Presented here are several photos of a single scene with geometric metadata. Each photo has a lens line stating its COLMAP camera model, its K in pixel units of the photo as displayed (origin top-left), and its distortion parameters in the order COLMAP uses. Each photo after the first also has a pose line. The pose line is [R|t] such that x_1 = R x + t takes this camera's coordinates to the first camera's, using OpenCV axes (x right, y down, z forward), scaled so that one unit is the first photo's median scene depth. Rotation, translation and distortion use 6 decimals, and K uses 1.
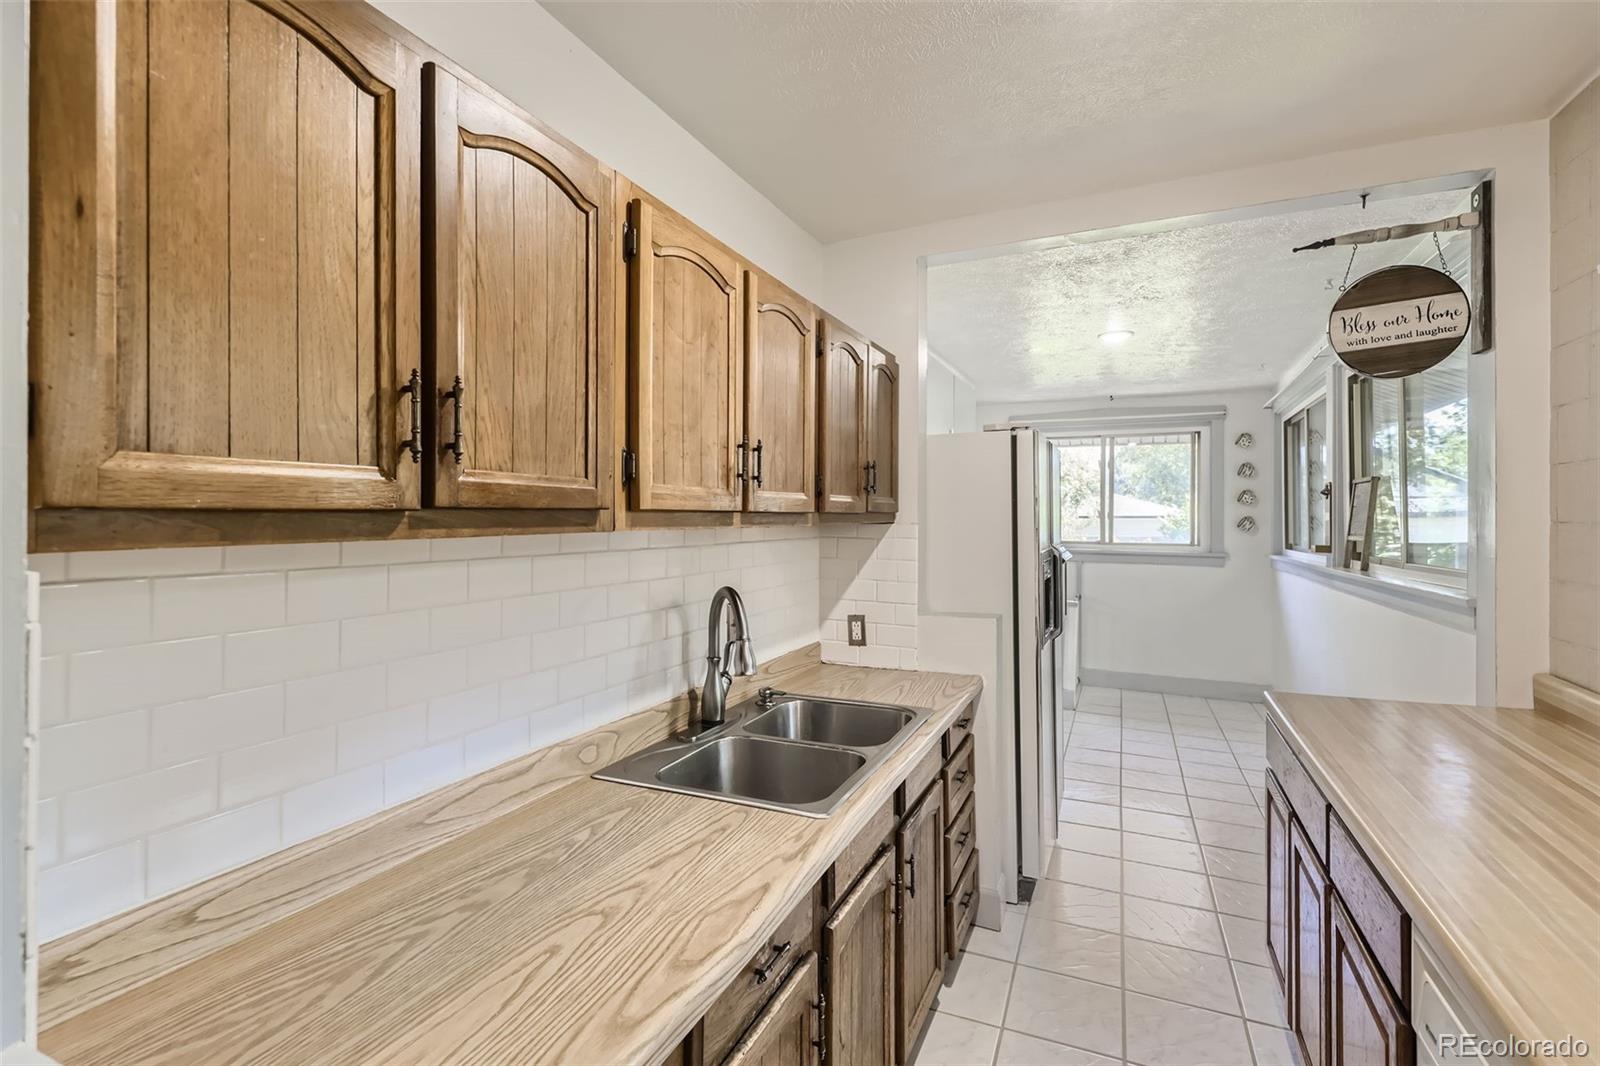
lens RADIAL K [[752.8, 0, 797.7], [0, 752.8, 507.7], [0, 0, 1]] dist [0.031834, 0.000027]
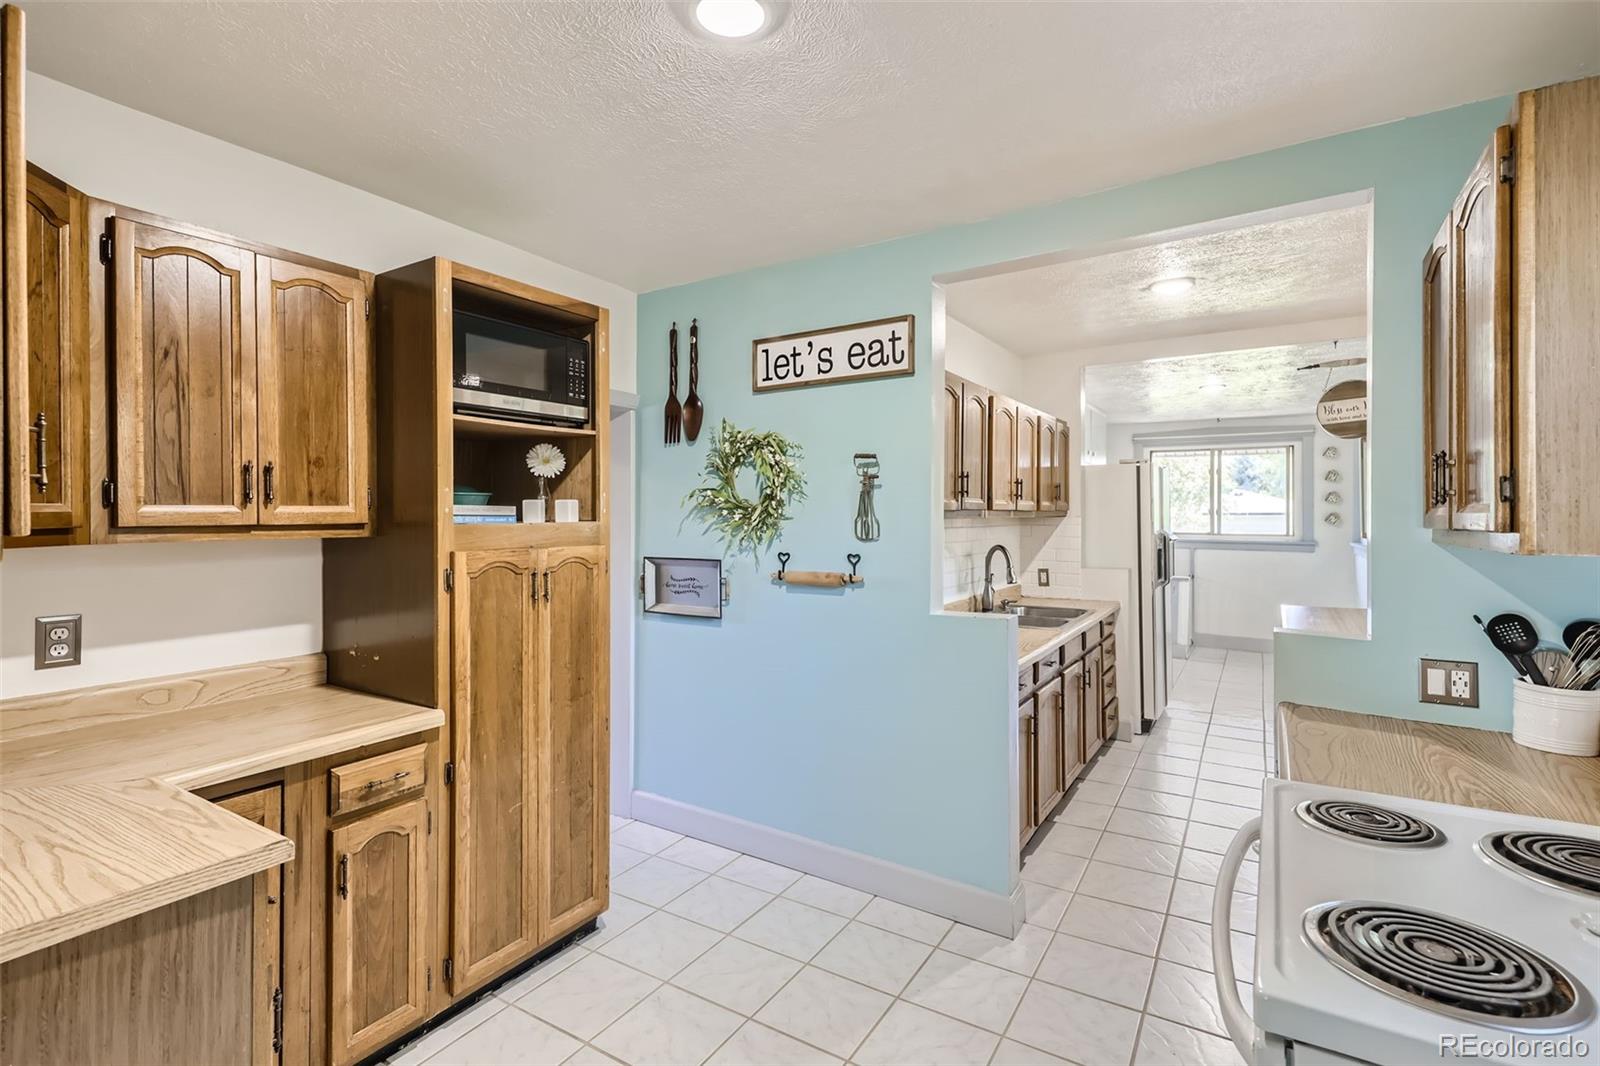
lens RADIAL K [[752.8, 0, 797.7], [0, 752.8, 507.7], [0, 0, 1]] dist [0.031834, 0.000027]
pose [[0.990182, -0.002880, -0.139754, -0.239479], [0.003303, 0.999991, 0.002794, -0.006833], [0.139744, -0.003228, 0.990182, -0.813226]]
